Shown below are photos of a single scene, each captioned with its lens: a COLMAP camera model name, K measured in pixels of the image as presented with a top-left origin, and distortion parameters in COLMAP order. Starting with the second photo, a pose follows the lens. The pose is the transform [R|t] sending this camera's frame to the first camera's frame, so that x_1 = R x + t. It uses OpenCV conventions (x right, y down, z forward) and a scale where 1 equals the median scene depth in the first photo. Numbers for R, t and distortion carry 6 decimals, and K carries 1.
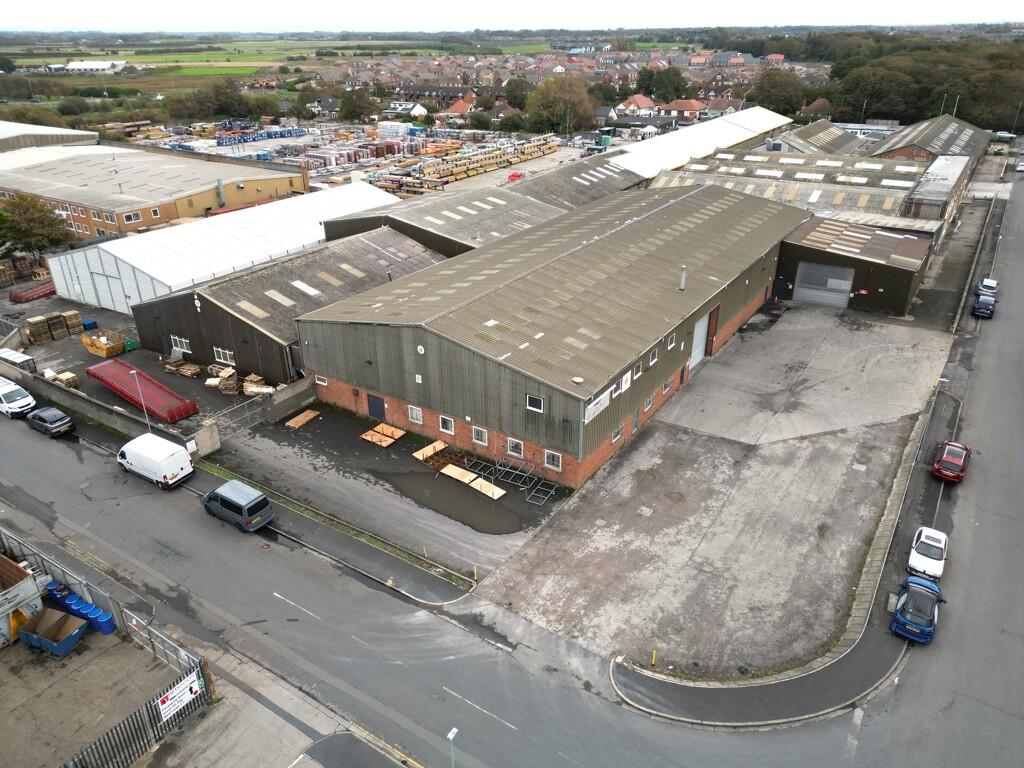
lens RADIAL K [[721.7, 0, 513.5], [0, 721.7, 382.9], [0, 0, 1]] dist [0.050310, -0.029256]
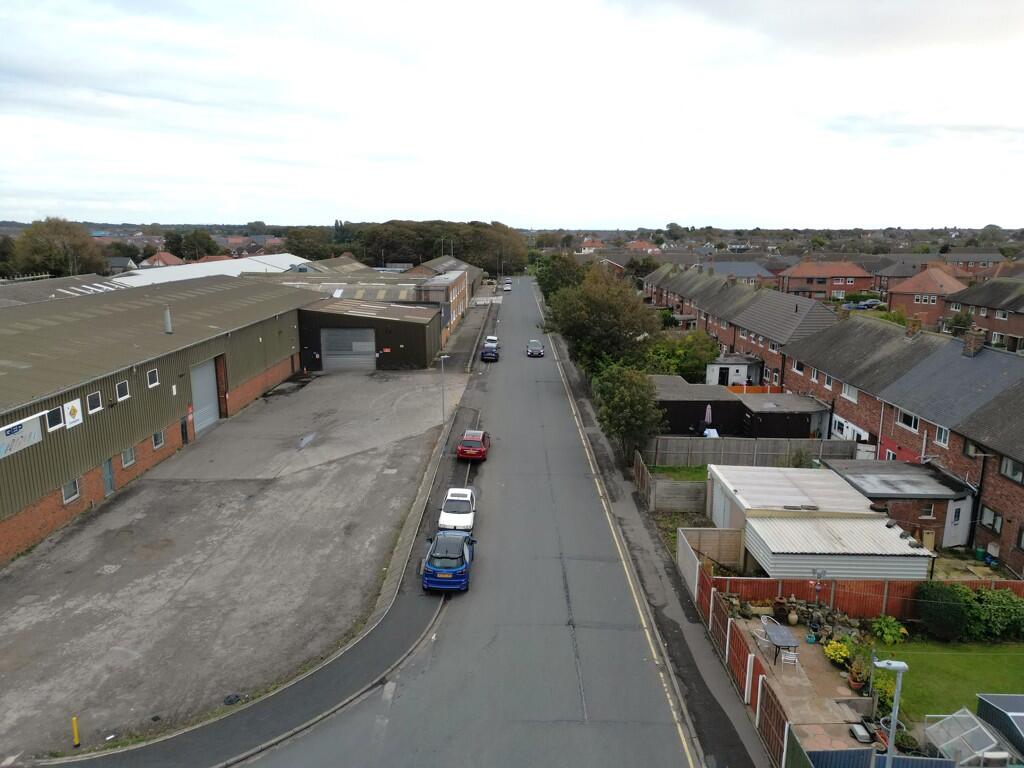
lens RADIAL K [[721.7, 0, 512.0], [0, 721.7, 377.0], [0, 0, 1]] dist [0.050310, -0.029256]
pose [[0.838782, -0.097866, 0.535600, 0.135240], [0.227686, 0.956618, -0.181775, 0.197694], [-0.494575, 0.274418, 0.824676, 0.162259]]
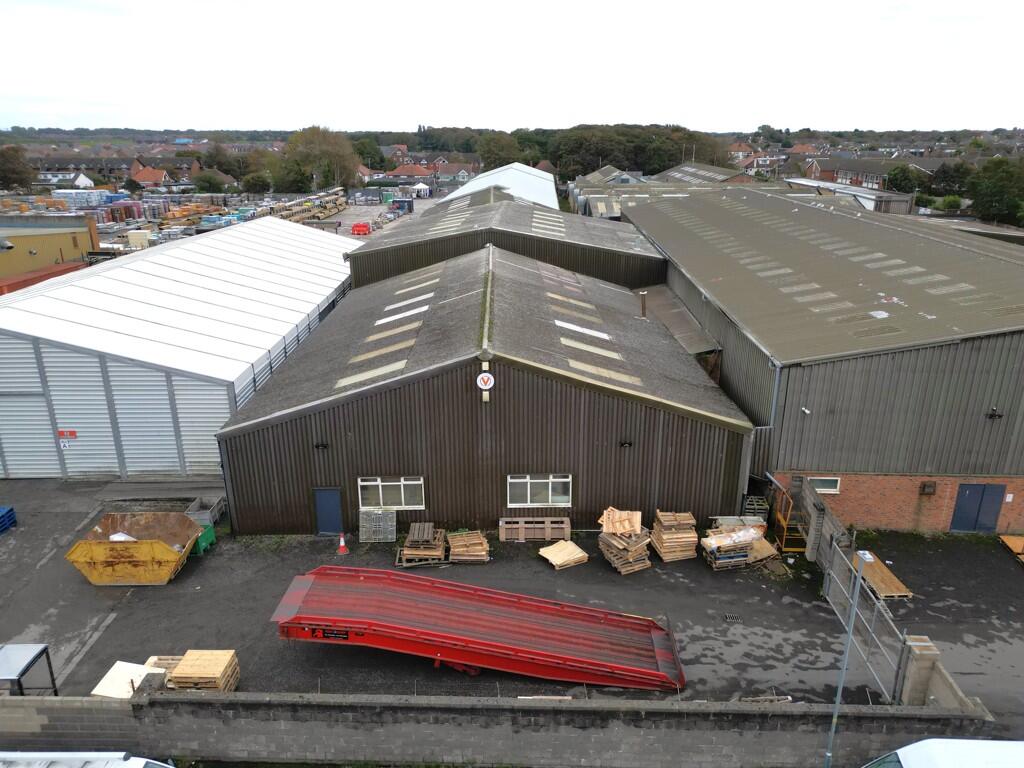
lens RADIAL K [[721.7, 0, 515.1], [0, 721.7, 378.3], [0, 0, 1]] dist [0.050310, -0.029256]
pose [[0.858275, -0.157374, 0.488465, -0.784413], [0.219011, 0.973114, -0.071303, -0.096991], [-0.464110, 0.168177, 0.869666, 0.792020]]
